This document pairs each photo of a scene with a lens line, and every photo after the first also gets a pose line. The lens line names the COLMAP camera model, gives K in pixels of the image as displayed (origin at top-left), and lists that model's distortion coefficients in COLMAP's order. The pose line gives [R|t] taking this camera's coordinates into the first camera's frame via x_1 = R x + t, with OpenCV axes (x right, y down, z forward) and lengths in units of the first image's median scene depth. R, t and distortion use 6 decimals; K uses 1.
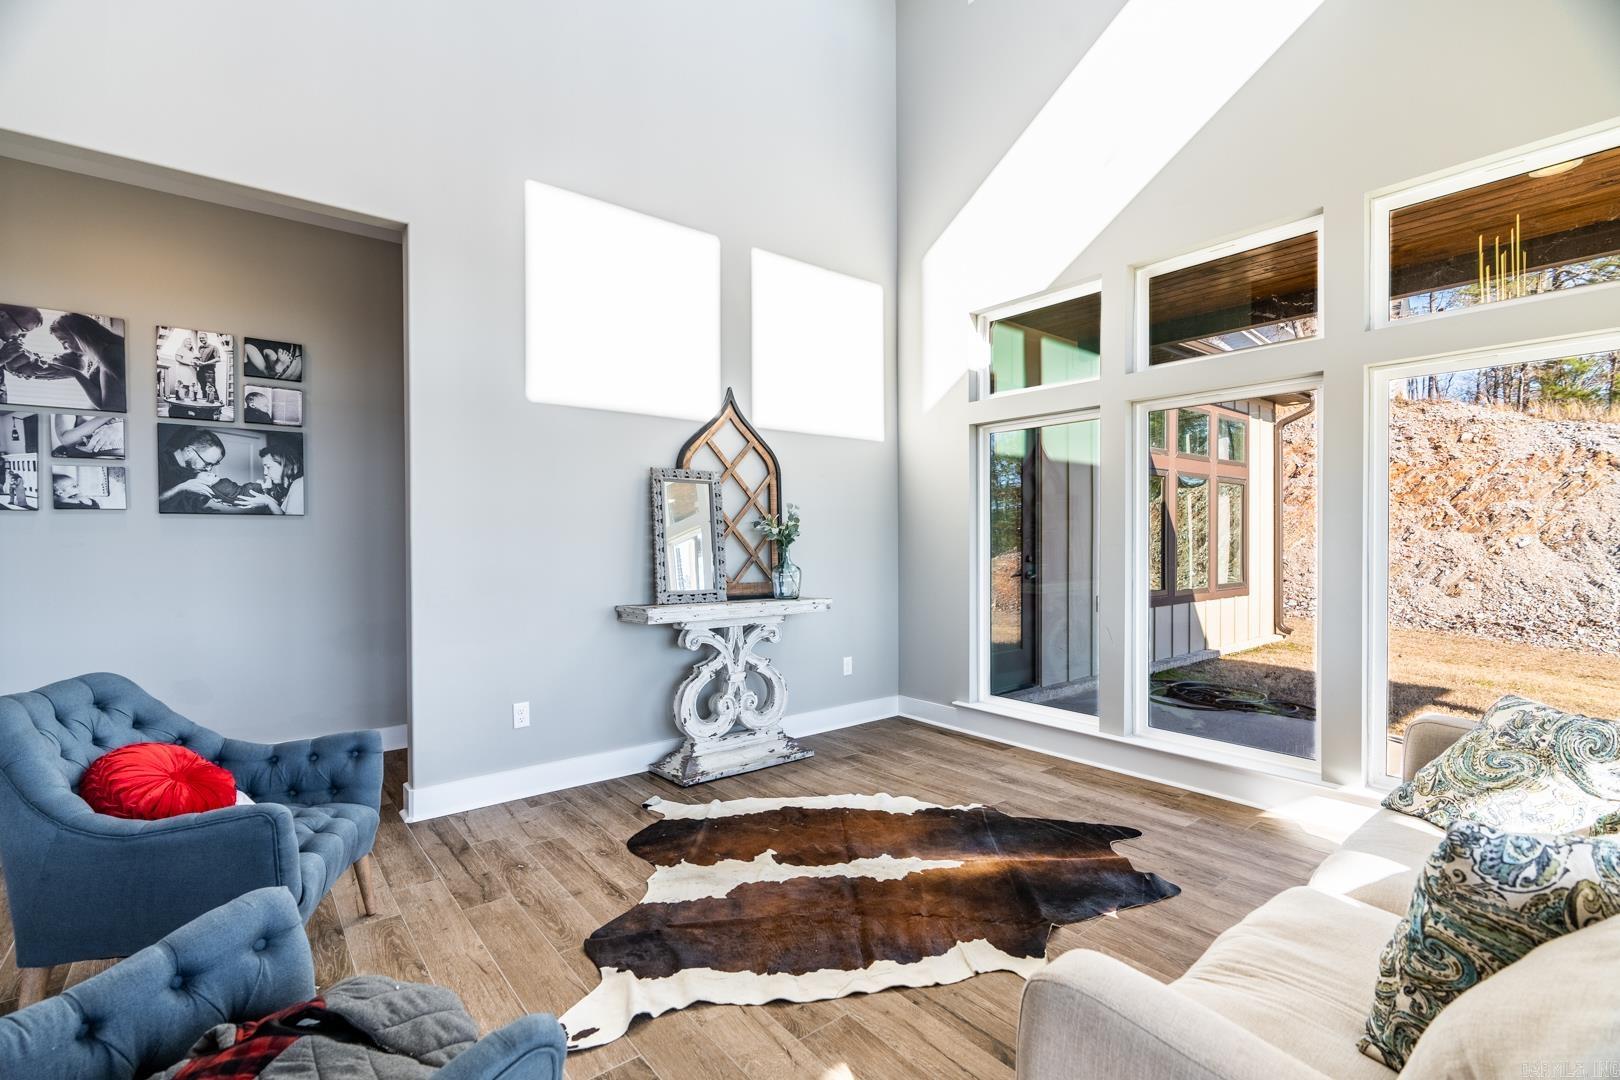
lens RADIAL K [[734.0, 0, 811.1], [0, 734.0, 540.8], [0, 0, 1]] dist [-0.004941, 0.001664]
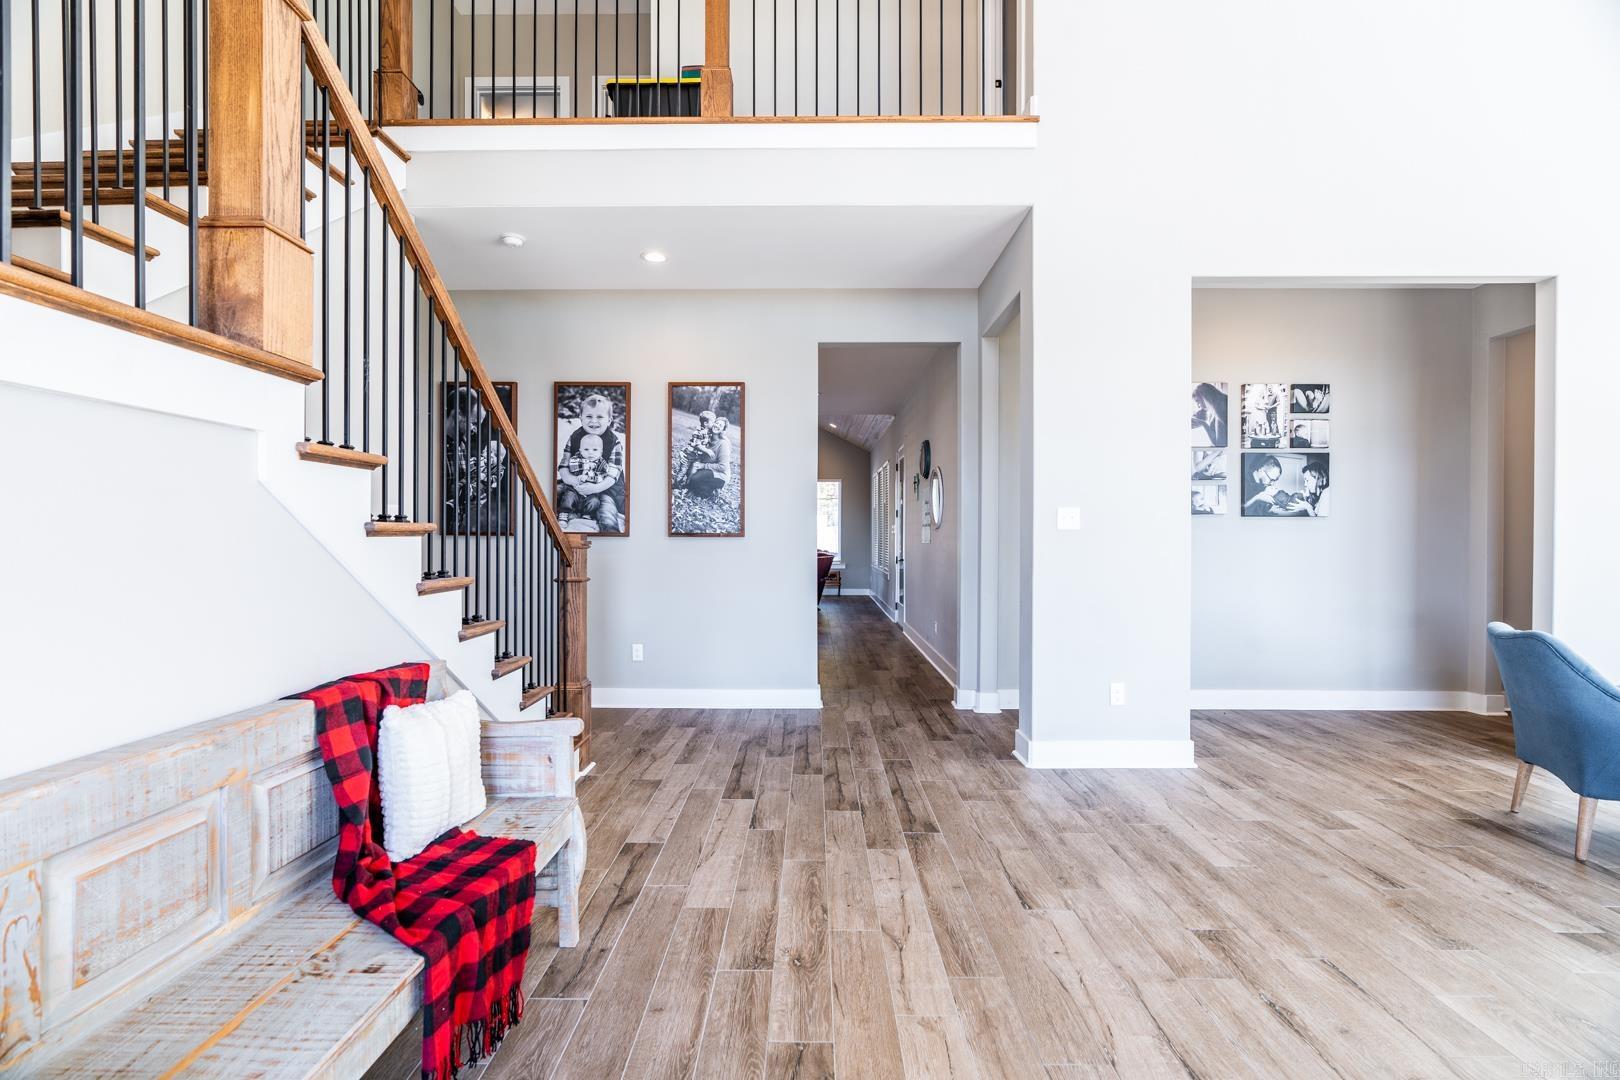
lens RADIAL K [[734.0, 0, 811.1], [0, 734.0, 540.8], [0, 0, 1]] dist [-0.004941, 0.001664]
pose [[0.778893, 0.010345, -0.627071, -0.635125], [-0.009032, 0.999945, 0.005276, 0.009368], [0.627091, 0.001554, 0.778944, -0.612363]]
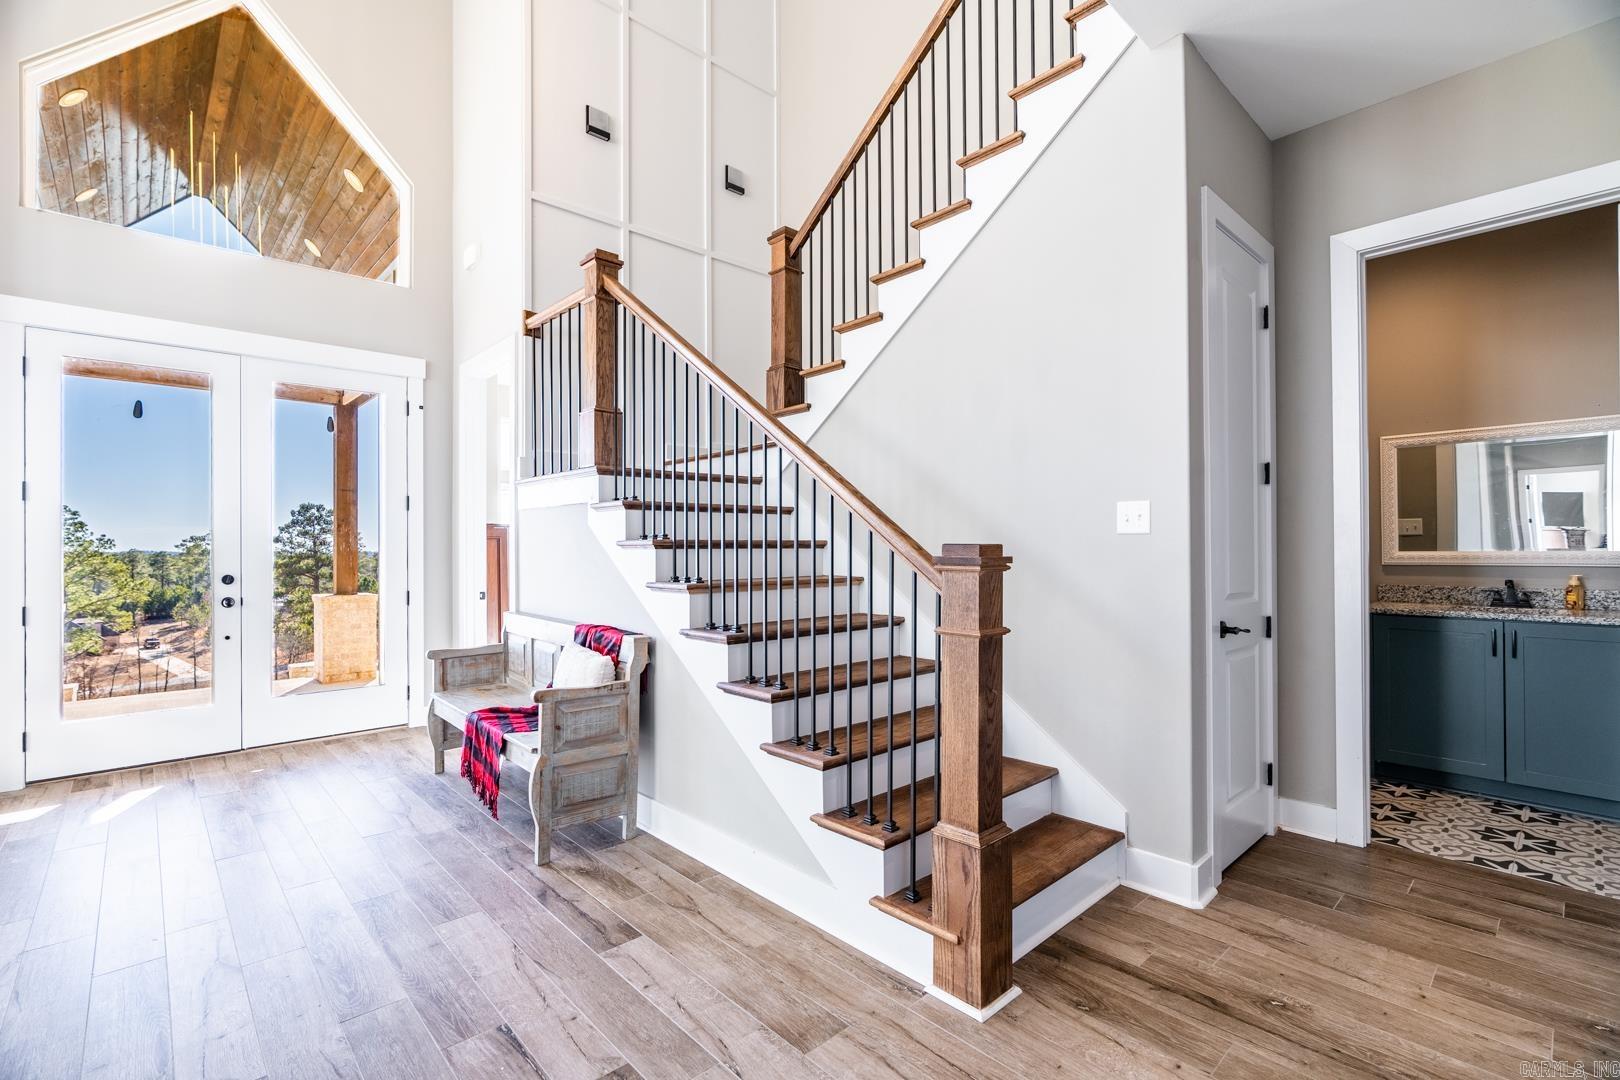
lens RADIAL K [[734.0, 0, 811.1], [0, 734.0, 540.8], [0, 0, 1]] dist [-0.004941, 0.001664]
pose [[-0.997730, 0.009475, -0.066672, -1.376200], [0.009656, 0.999951, -0.002391, 0.005583], [0.066646, -0.003029, -0.997772, 0.498361]]
